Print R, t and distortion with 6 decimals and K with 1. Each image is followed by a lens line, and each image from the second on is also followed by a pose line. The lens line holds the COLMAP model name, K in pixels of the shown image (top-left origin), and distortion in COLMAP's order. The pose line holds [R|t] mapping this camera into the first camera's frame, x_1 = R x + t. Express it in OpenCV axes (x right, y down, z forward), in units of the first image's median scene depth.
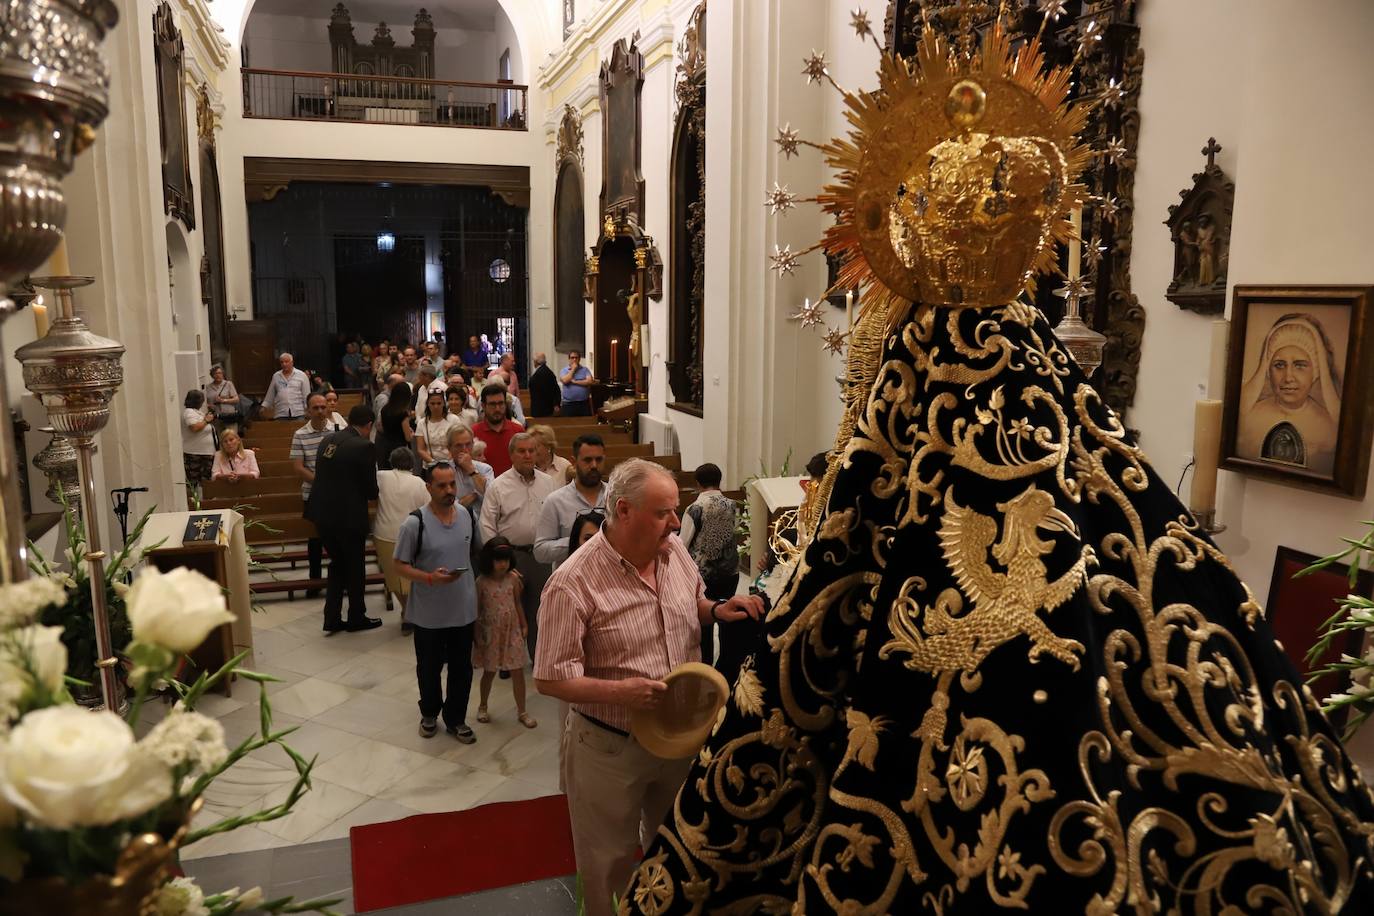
lens RADIAL K [[959.4, 0, 684.2], [0, 959.4, 457.7], [0, 0, 1]] dist [-0.116002, 0.064843]
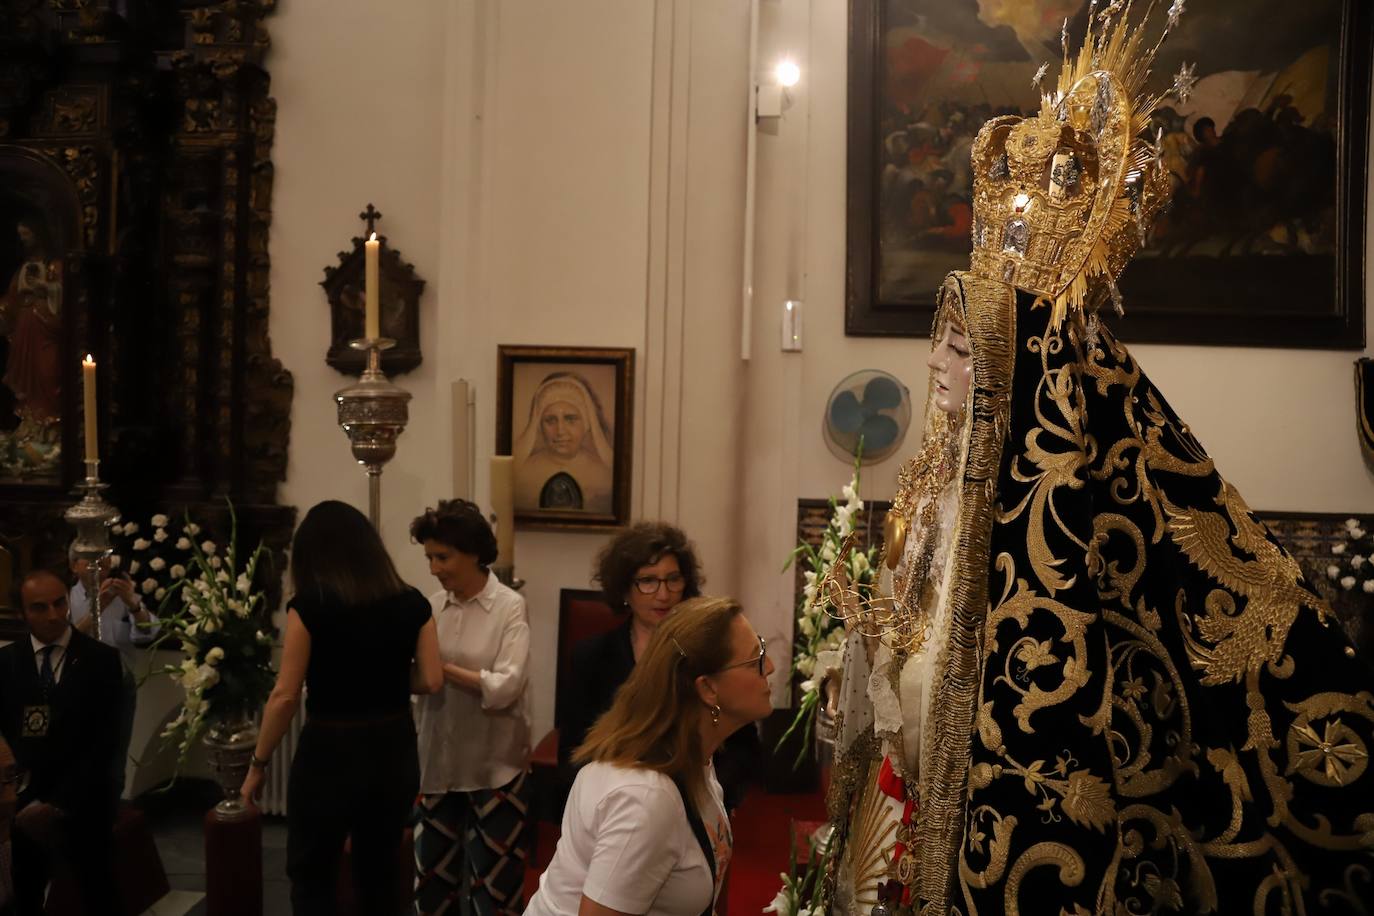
lens RADIAL K [[949.9, 0, 685.9], [0, 949.9, 465.5], [0, 0, 1]] dist [-0.117515, 0.063844]
pose [[0.388089, -0.043562, 0.920592, -0.309550], [0.127212, 0.991853, -0.006694, -0.020478], [-0.912800, 0.119708, 0.390469, 0.431835]]
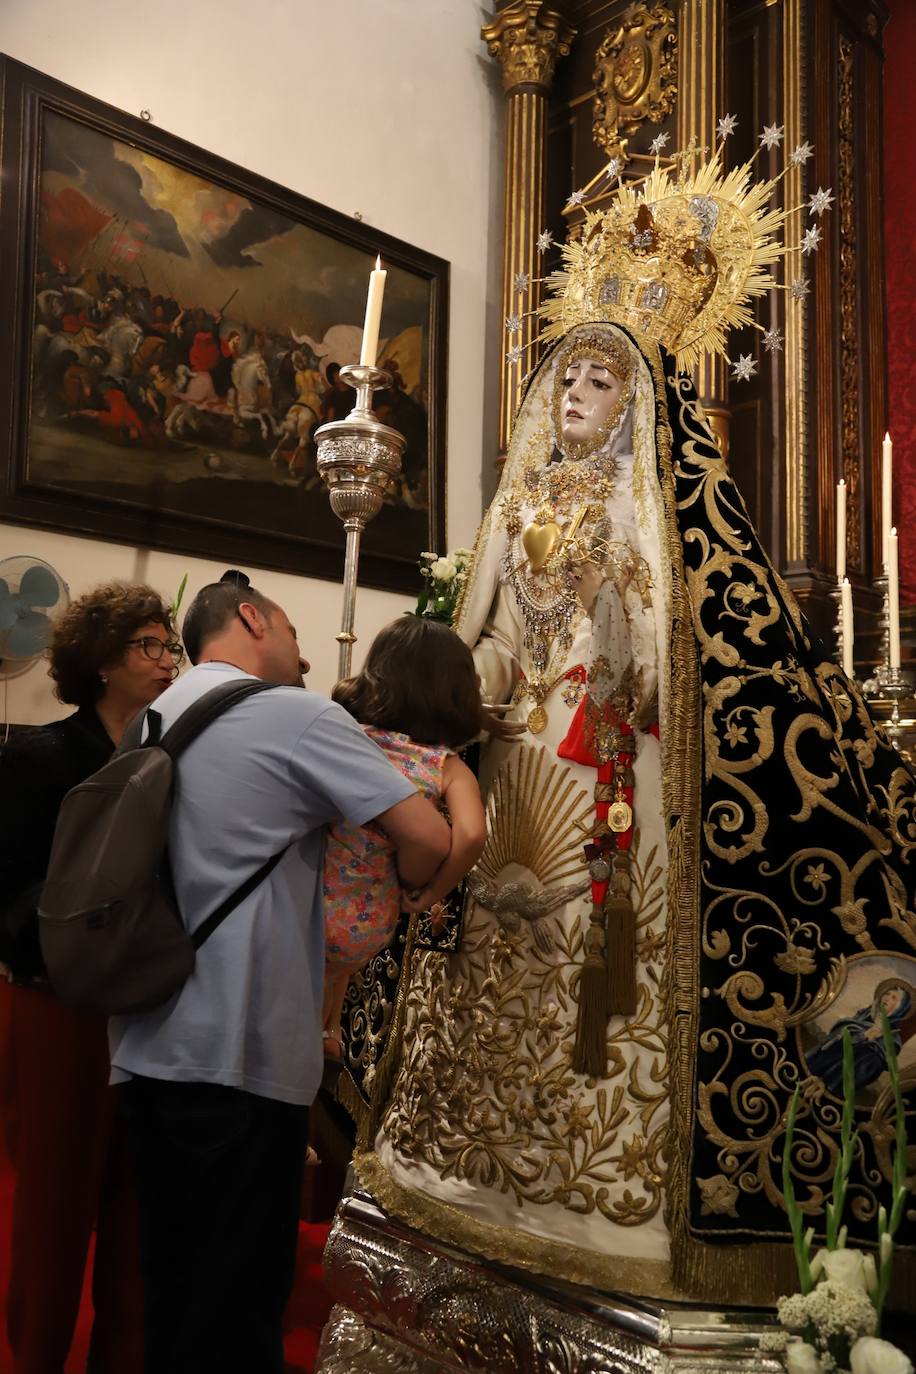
lens RADIAL K [[1147.8, 0, 458.9], [0, 1147.8, 697.0], [0, 0, 1]] dist [-0.067521, 0.101063]
pose [[-0.427680, 0.061968, 0.901803, -0.371813], [0.124234, 0.992210, -0.009262, 0.097770], [-0.895352, 0.108073, -0.432047, 0.811307]]
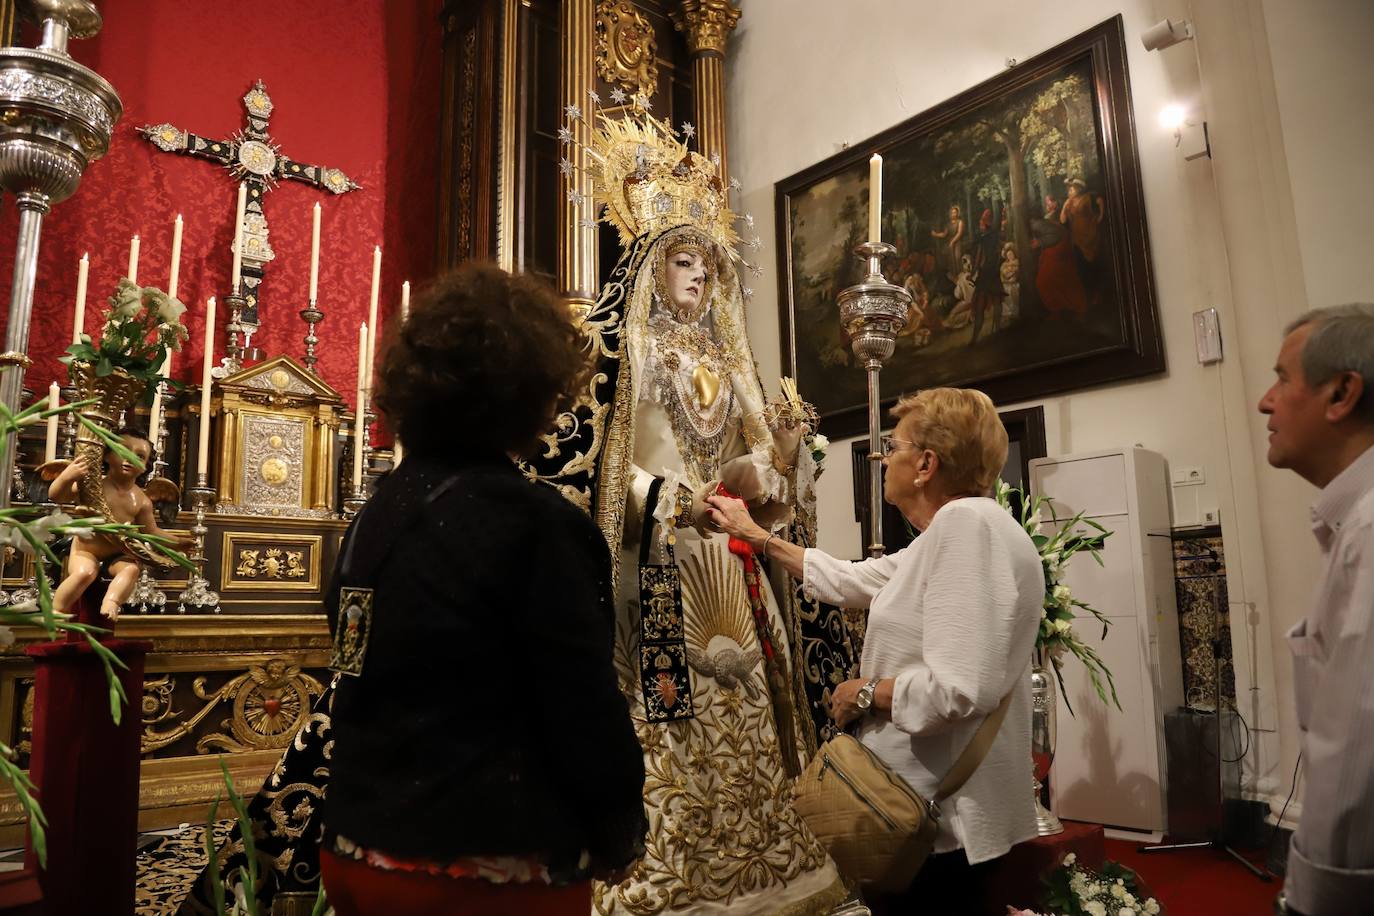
lens RADIAL K [[947.4, 0, 685.6], [0, 947.4, 462.7], [0, 0, 1]] dist [-0.121159, 0.067818]
pose [[-0.940967, -0.037631, -0.336400, 0.340310], [-0.038481, 0.999251, -0.004143, 0.074121], [0.336304, 0.009046, -0.941710, 1.088384]]
